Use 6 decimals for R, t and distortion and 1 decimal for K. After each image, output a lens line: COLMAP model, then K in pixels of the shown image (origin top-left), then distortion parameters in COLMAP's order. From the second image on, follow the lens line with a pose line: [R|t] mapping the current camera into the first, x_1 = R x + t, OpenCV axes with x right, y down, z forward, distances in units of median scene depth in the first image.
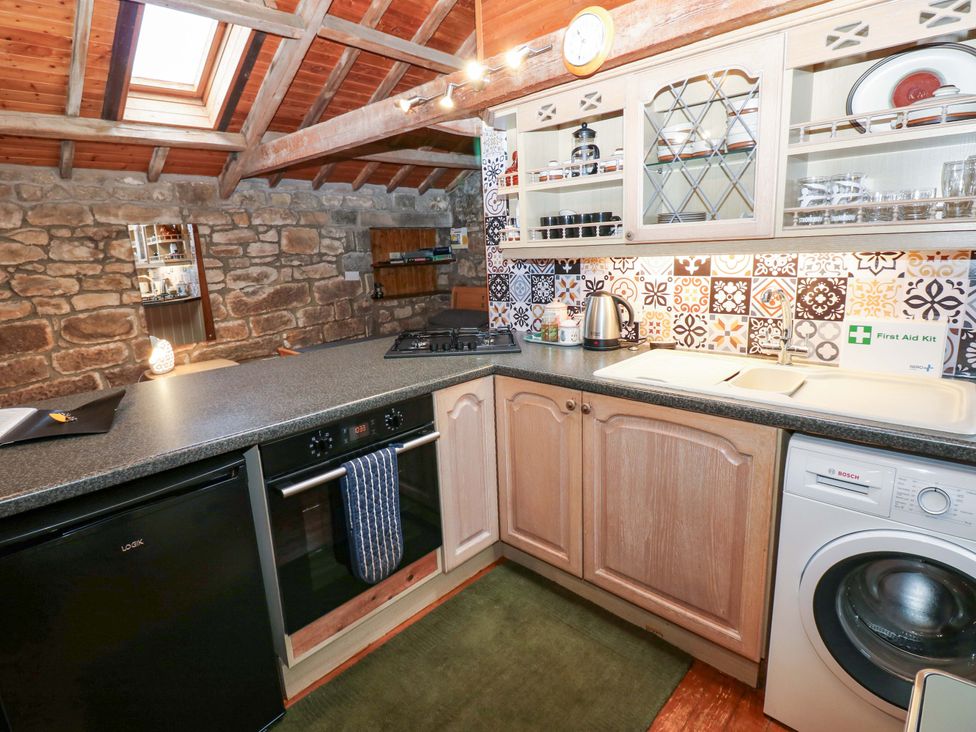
lens RADIAL K [[508.2, 0, 494.9], [0, 508.2, 351.1], [0, 0, 1]] dist [0.004671, -0.012839]
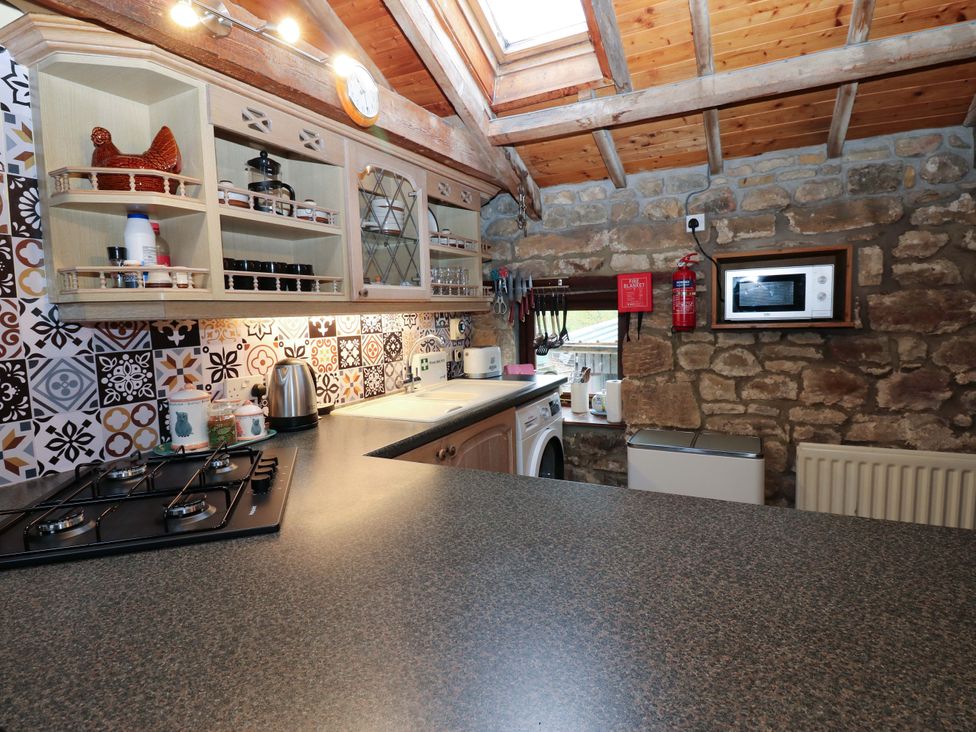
lens RADIAL K [[508.2, 0, 494.9], [0, 508.2, 351.1], [0, 0, 1]] dist [0.004671, -0.012839]
pose [[-0.269908, -0.025124, 0.962558, -0.708949], [0.234636, 0.967809, 0.091055, -0.133645], [-0.933860, 0.250428, -0.255325, 0.951818]]
